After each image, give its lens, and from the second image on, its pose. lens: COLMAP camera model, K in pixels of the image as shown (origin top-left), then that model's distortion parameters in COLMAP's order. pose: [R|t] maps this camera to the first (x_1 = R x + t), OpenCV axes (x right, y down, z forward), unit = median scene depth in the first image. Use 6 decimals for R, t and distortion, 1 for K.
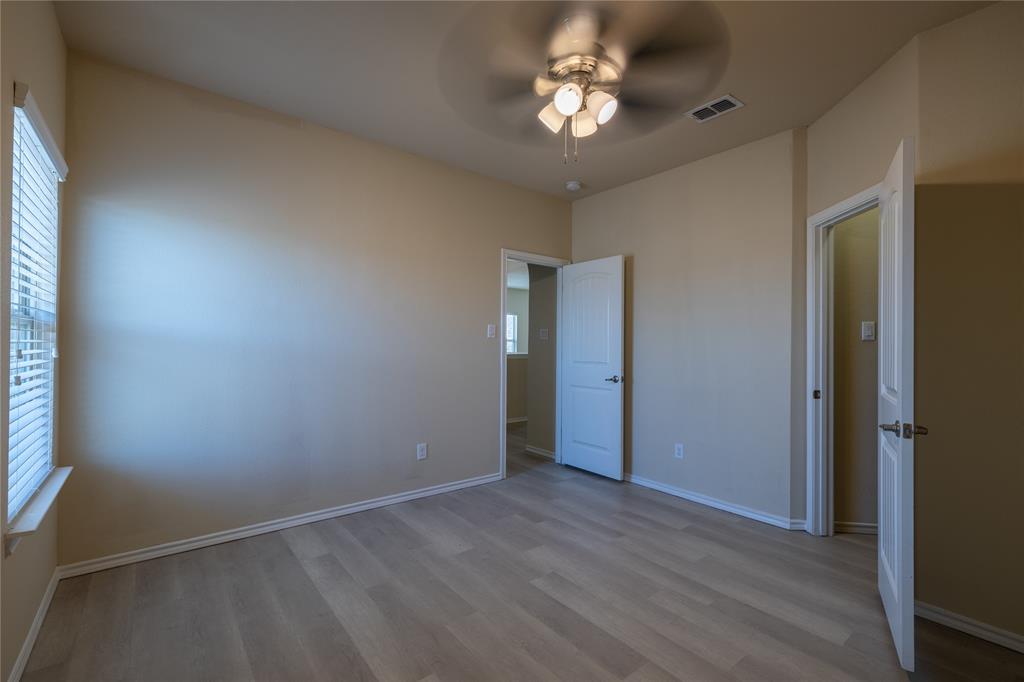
lens RADIAL K [[452.4, 0, 505.3], [0, 452.4, 347.9], [0, 0, 1]] dist [0.001558, 0.000011]
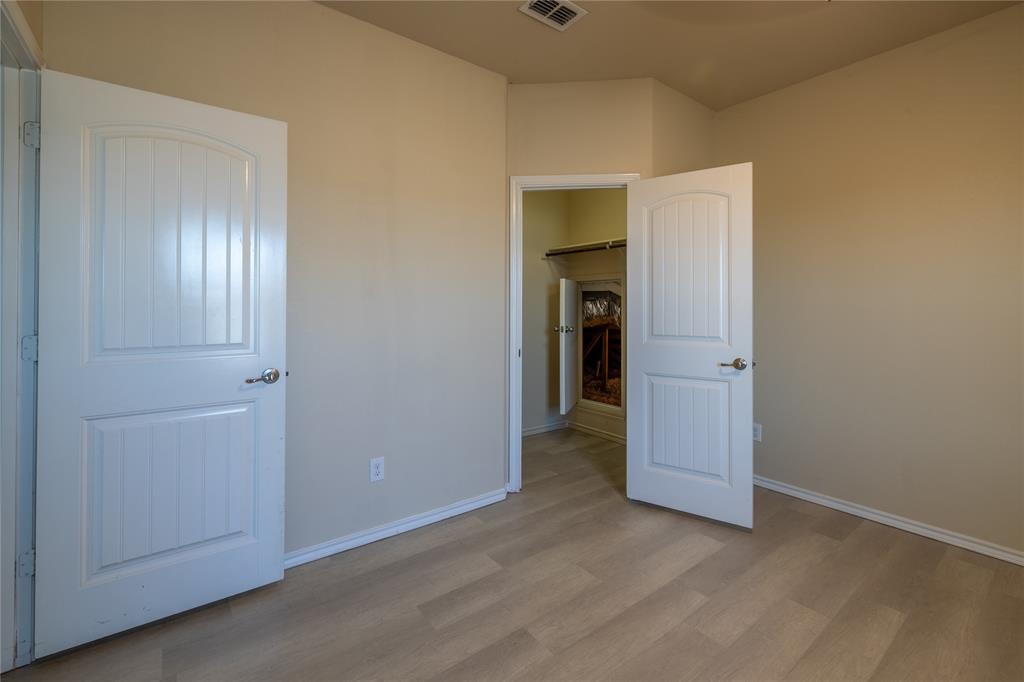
lens RADIAL K [[446.9, 0, 515.1], [0, 446.9, 305.3], [0, 0, 1]] dist [0.001121, 0.000343]
pose [[-0.009445, -0.011980, 0.999884, -0.405633], [-0.006702, 0.999907, 0.011917, -0.023508], [-0.999933, -0.006589, -0.009524, 1.301140]]
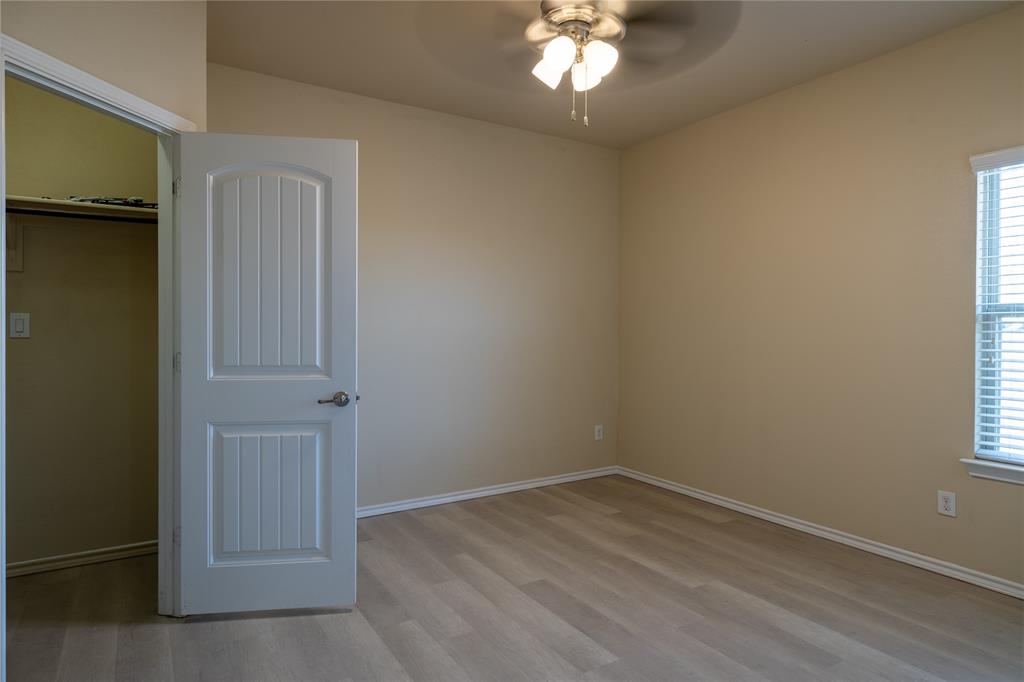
lens RADIAL K [[603.8, 0, 512.0], [0, 603.8, 341.0], [0, 0, 1]] dist [0.002683, 0.000949]
pose [[-0.995405, -0.016465, 0.094326, 0.143131], [-0.014261, 0.999610, 0.023995, -0.004674], [-0.094685, 0.022540, -0.995252, 1.990002]]
